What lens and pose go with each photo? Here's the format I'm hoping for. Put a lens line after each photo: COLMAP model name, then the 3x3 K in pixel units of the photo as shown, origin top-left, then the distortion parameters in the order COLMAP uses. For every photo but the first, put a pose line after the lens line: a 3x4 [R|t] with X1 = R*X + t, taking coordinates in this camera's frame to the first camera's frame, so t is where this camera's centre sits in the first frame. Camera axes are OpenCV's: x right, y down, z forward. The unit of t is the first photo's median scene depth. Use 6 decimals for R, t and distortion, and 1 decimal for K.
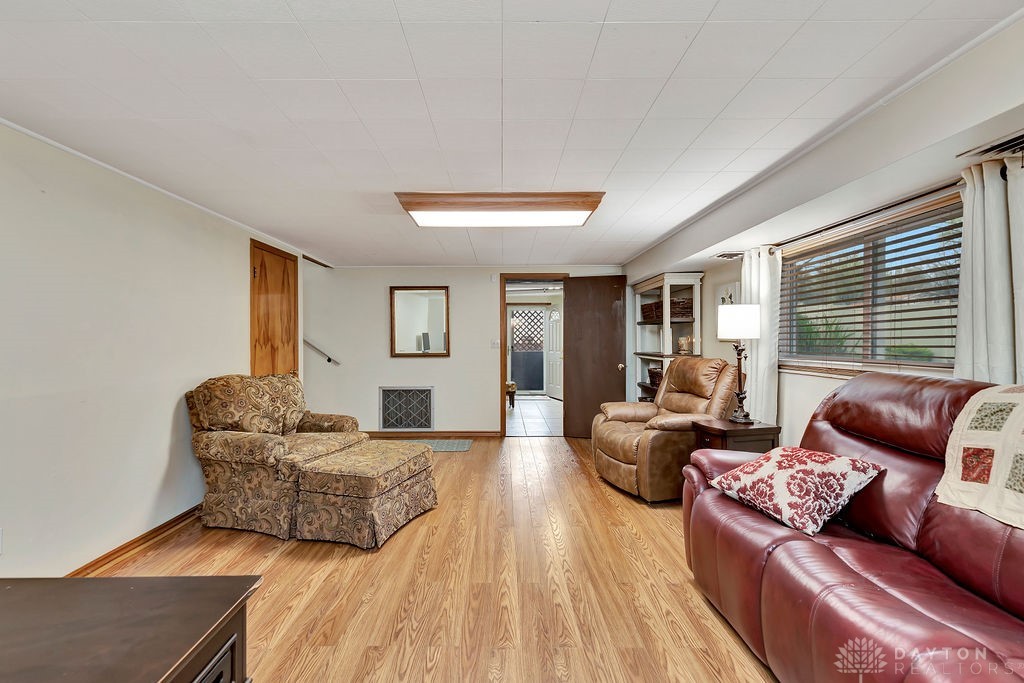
lens RADIAL K [[461.0, 0, 512.0], [0, 461.0, 341.5], [0, 0, 1]] dist [0.003583, 0.000112]
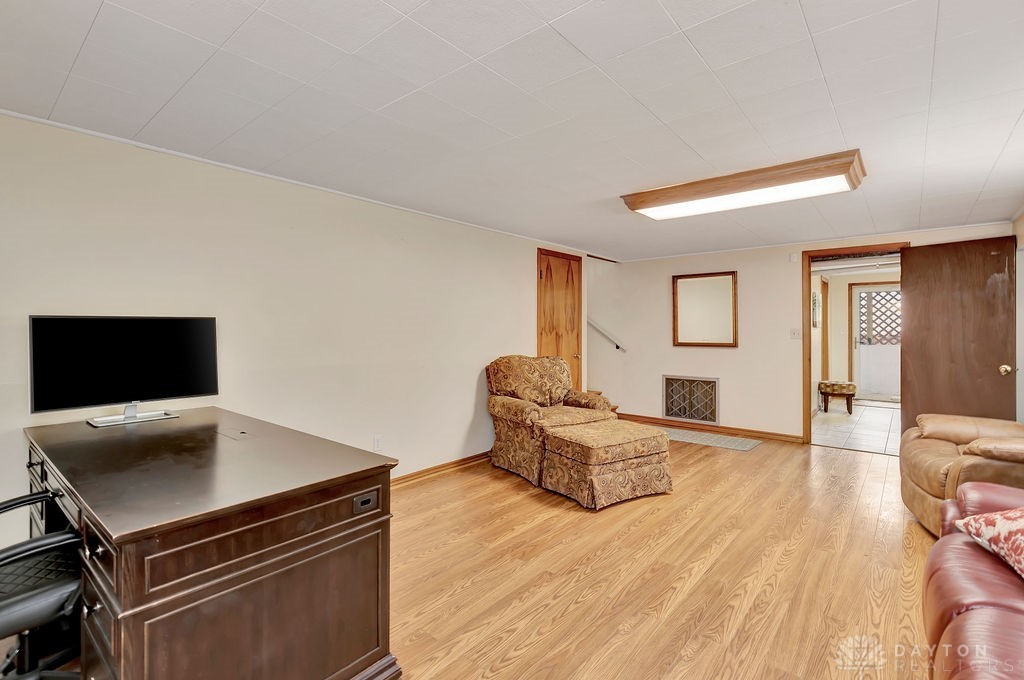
lens RADIAL K [[471.0, 0, 507.8], [0, 471.0, 326.7], [0, 0, 1]] dist [0.000681, -0.000458]
pose [[0.760425, 0.001341, -0.649424, 0.269464], [-0.006575, 0.999963, -0.005634, -0.000056], [0.649393, 0.008555, 0.760405, -0.033465]]
